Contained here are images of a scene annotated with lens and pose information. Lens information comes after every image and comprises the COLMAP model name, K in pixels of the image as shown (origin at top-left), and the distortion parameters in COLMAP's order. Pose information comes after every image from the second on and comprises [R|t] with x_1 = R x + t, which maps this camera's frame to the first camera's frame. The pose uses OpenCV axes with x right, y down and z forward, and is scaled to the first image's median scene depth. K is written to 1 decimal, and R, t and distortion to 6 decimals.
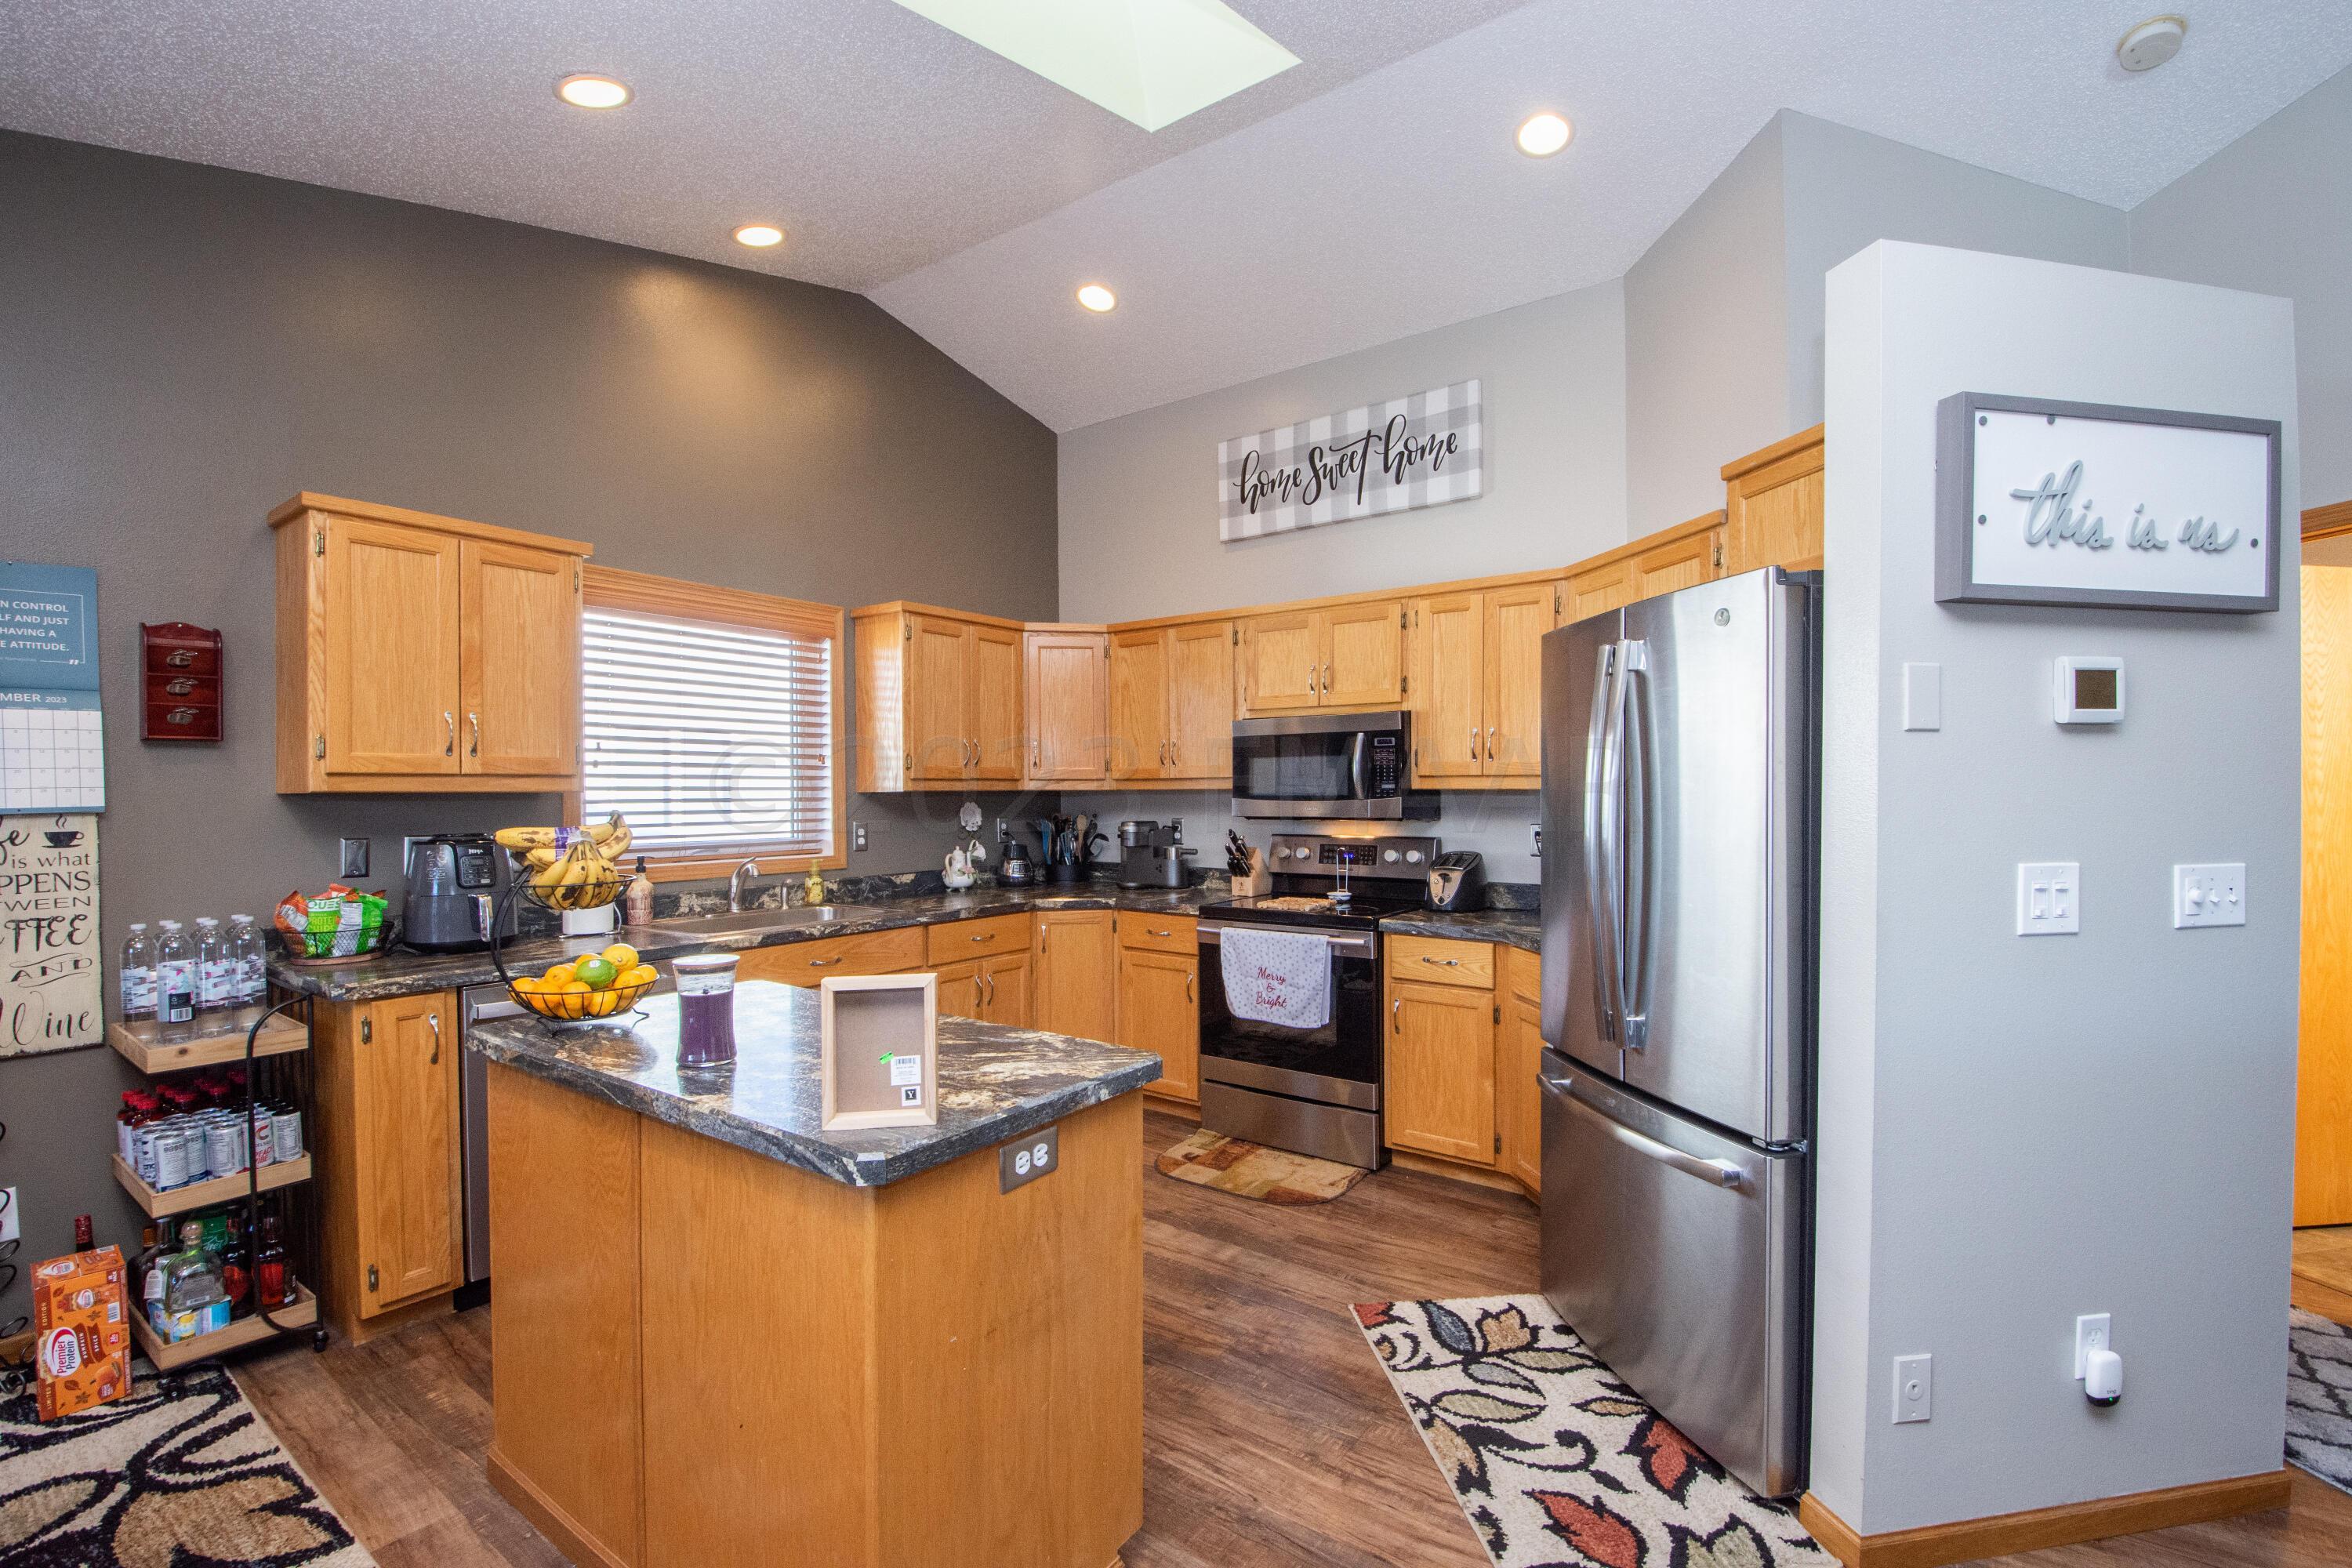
lens RADIAL K [[1031.5, 0, 1172.5], [0, 1031.5, 798.7], [0, 0, 1]] dist [0.004219, -0.015886]
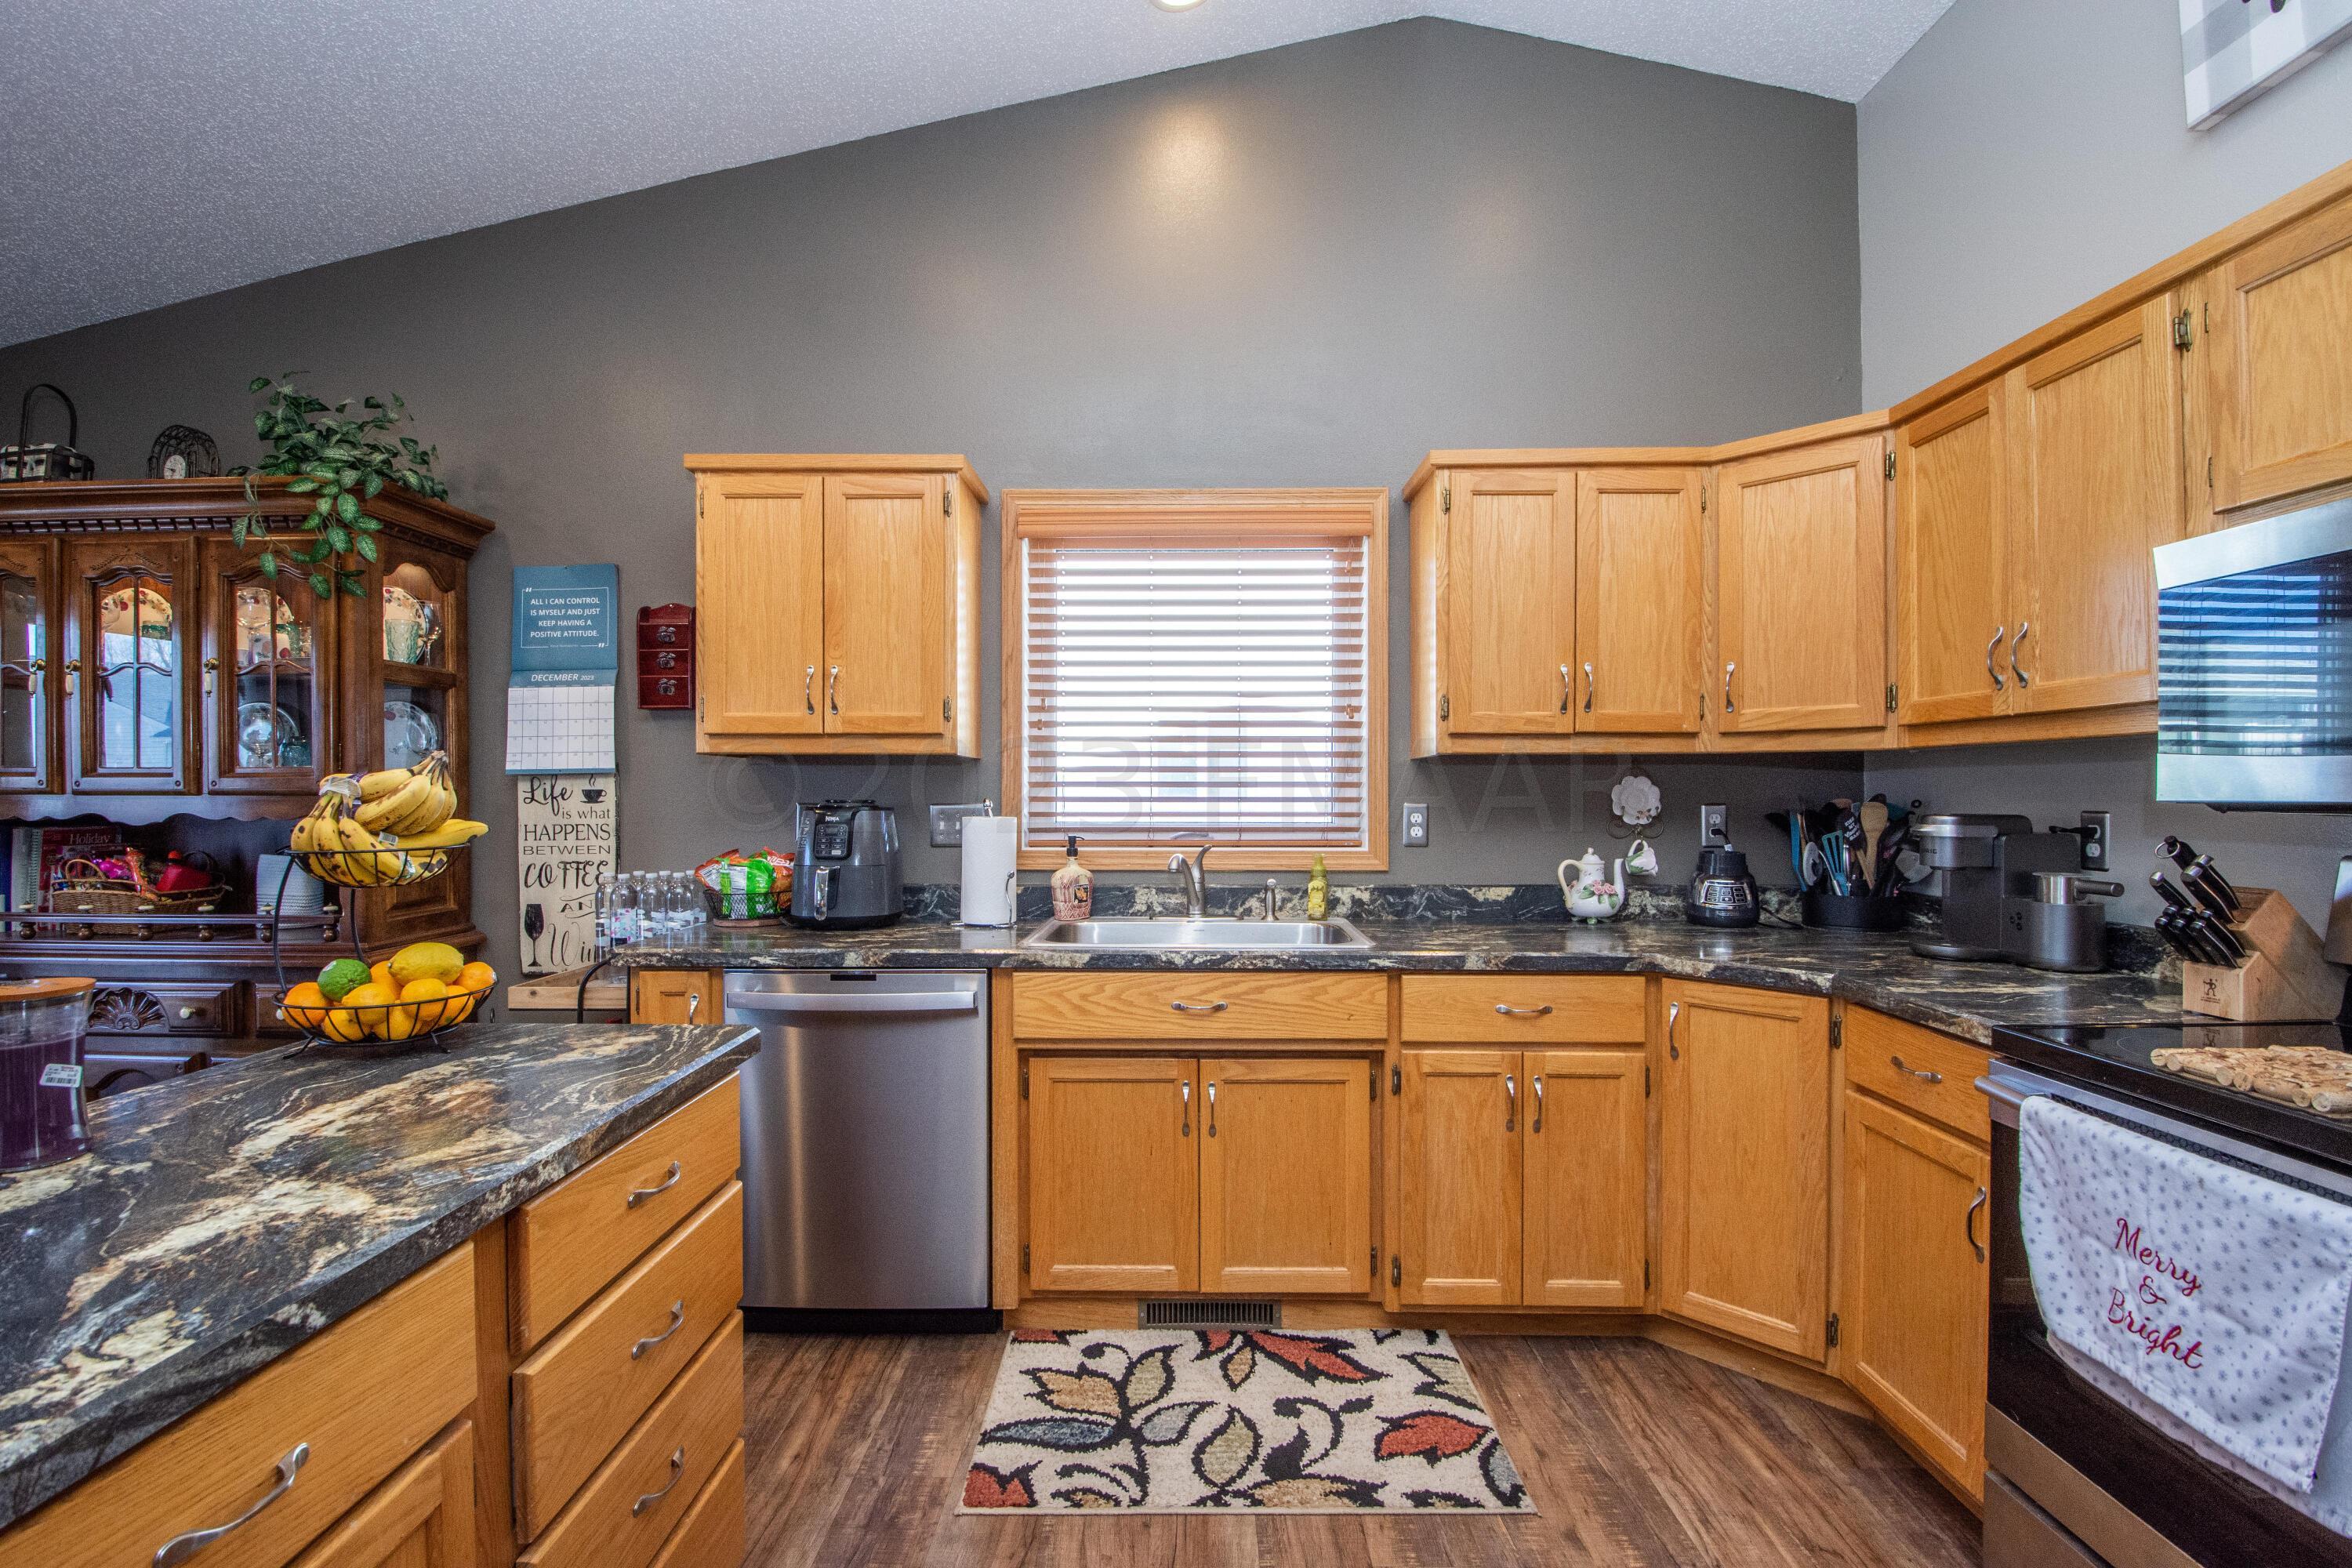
lens RADIAL K [[1031.5, 0, 1170.0], [0, 1031.5, 797.1], [0, 0, 1]] dist [0.004219, -0.015886]
pose [[0.574427, 0.010007, -0.818495, 0.206869], [-0.008909, 0.999942, 0.005973, 0.021358], [0.818507, 0.003861, 0.574483, 0.648625]]
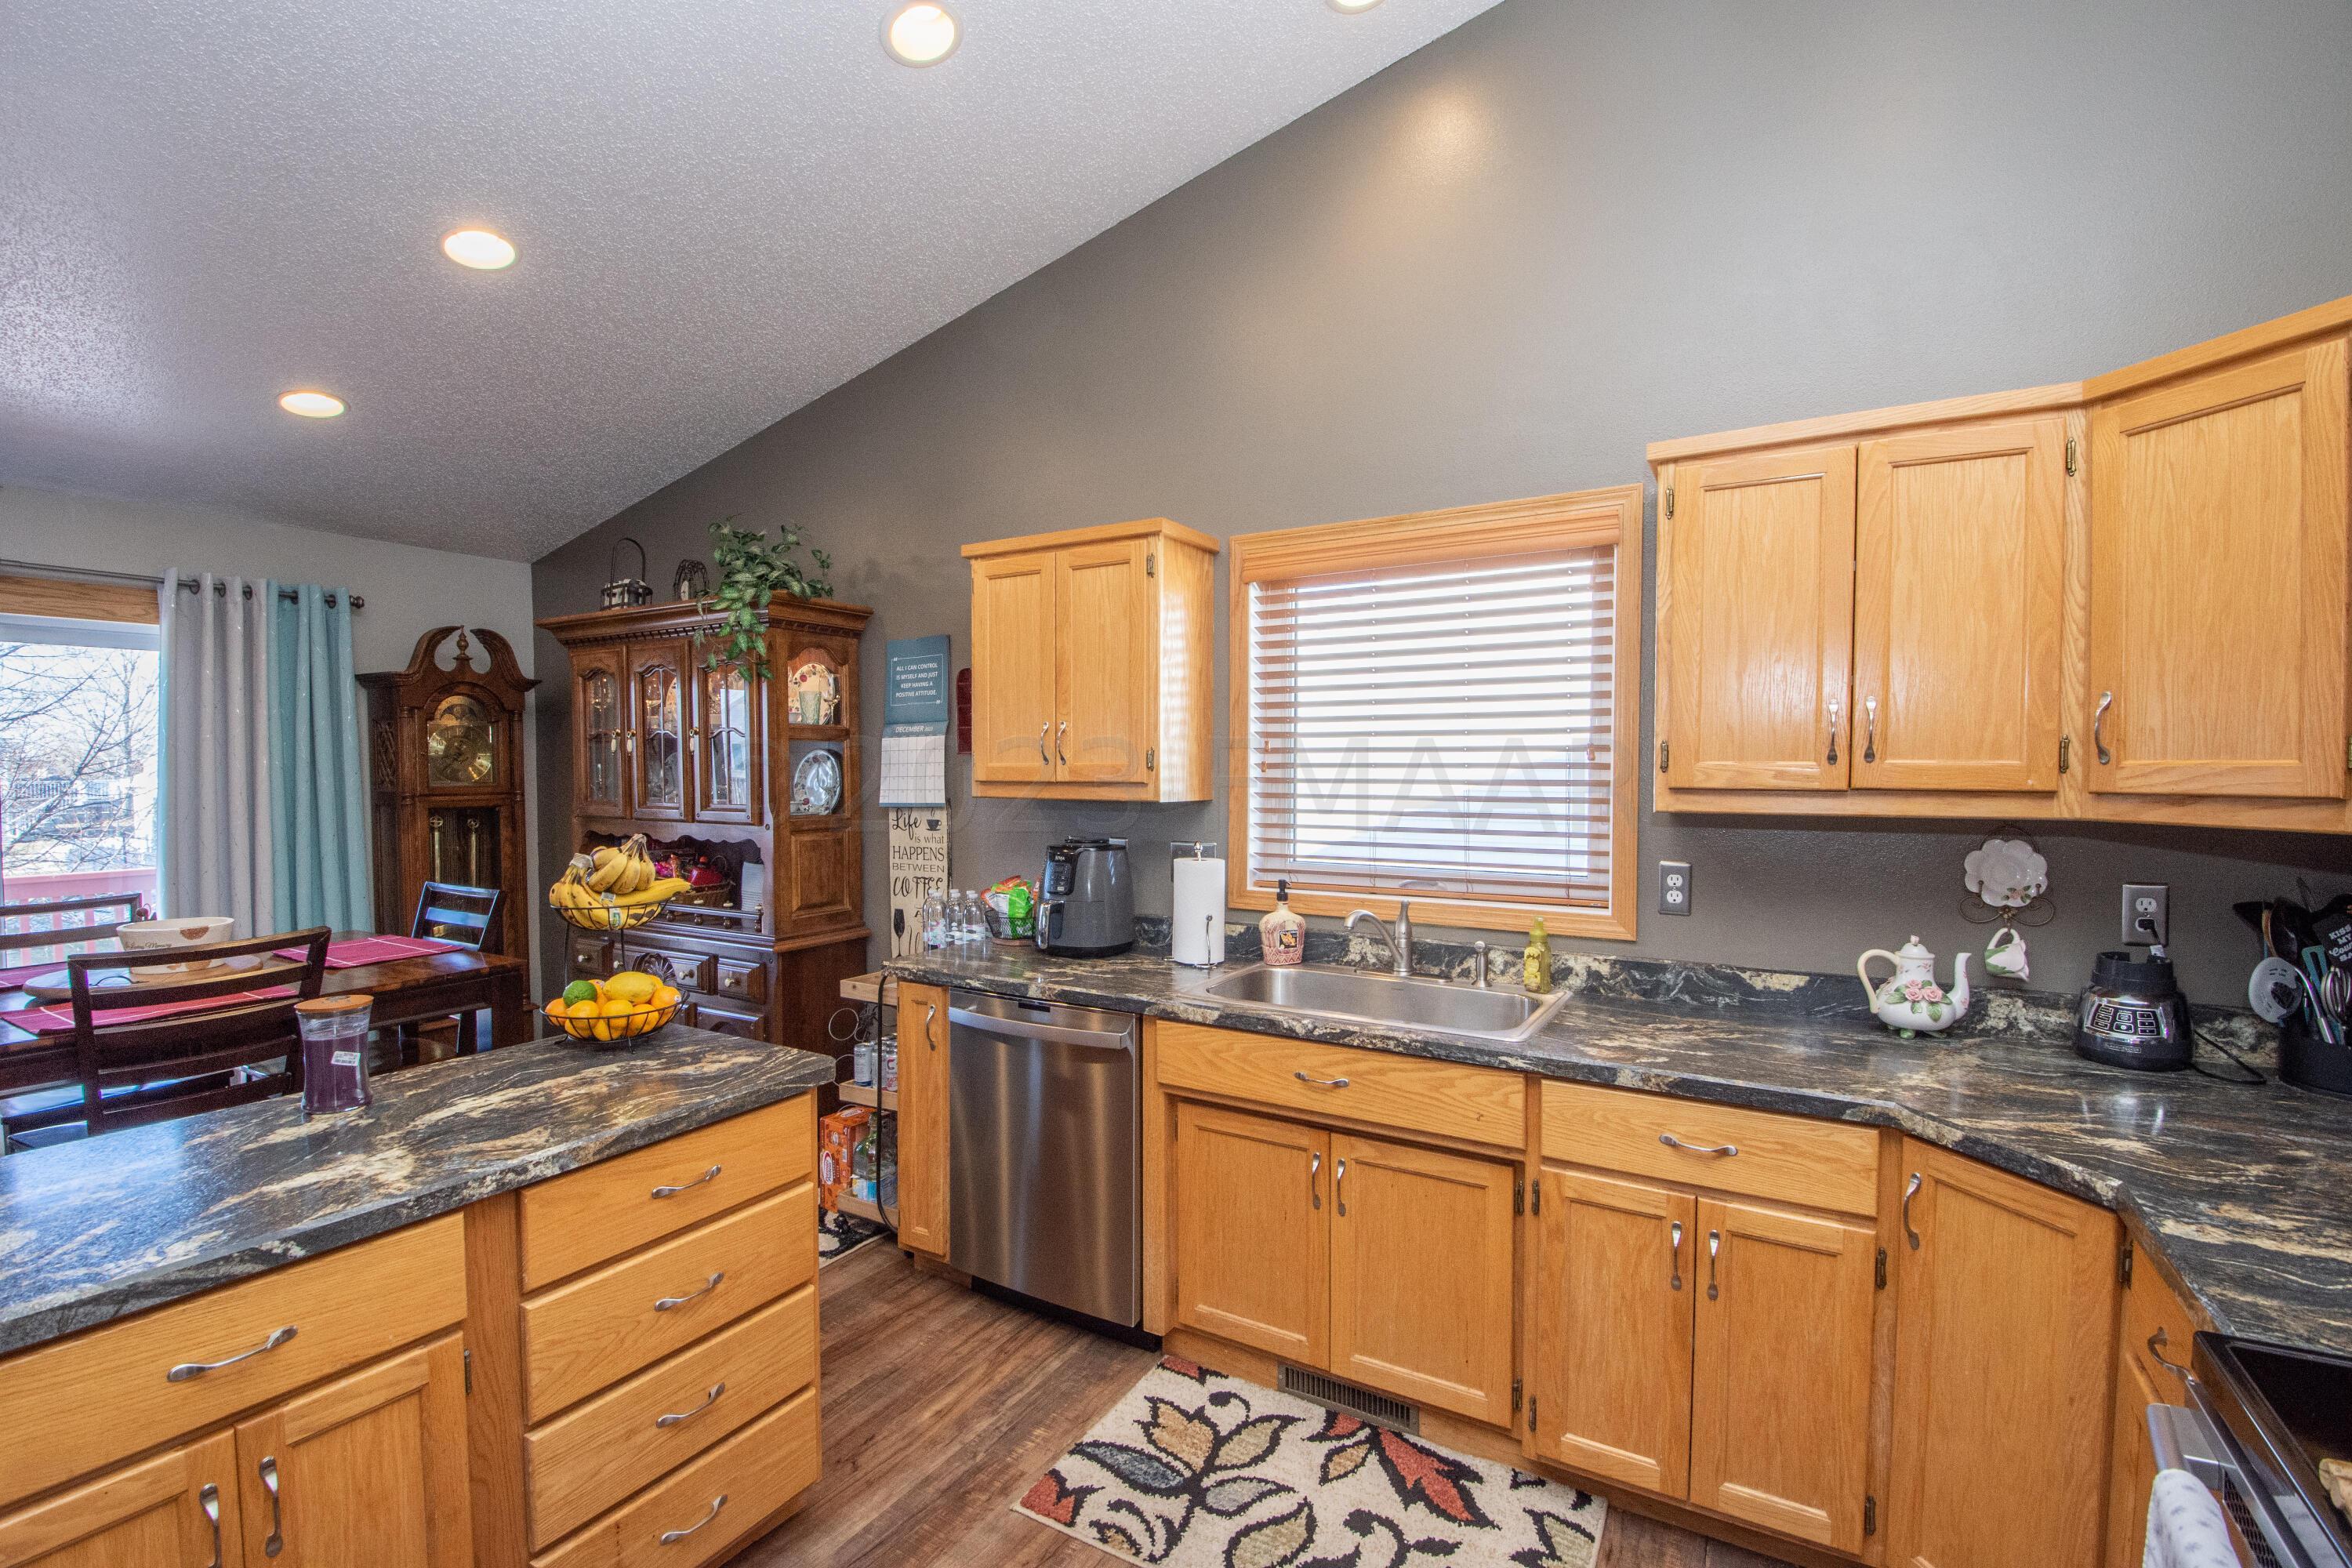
lens RADIAL K [[1030.0, 0, 1170.9], [0, 1030.0, 797.8], [0, 0, 1]] dist [0.002178, -0.015892]
pose [[0.085240, 0.035757, -0.995719, 0.301996], [-0.007532, 0.999350, 0.035242, -0.040083], [0.996332, 0.004496, 0.085454, 0.914560]]
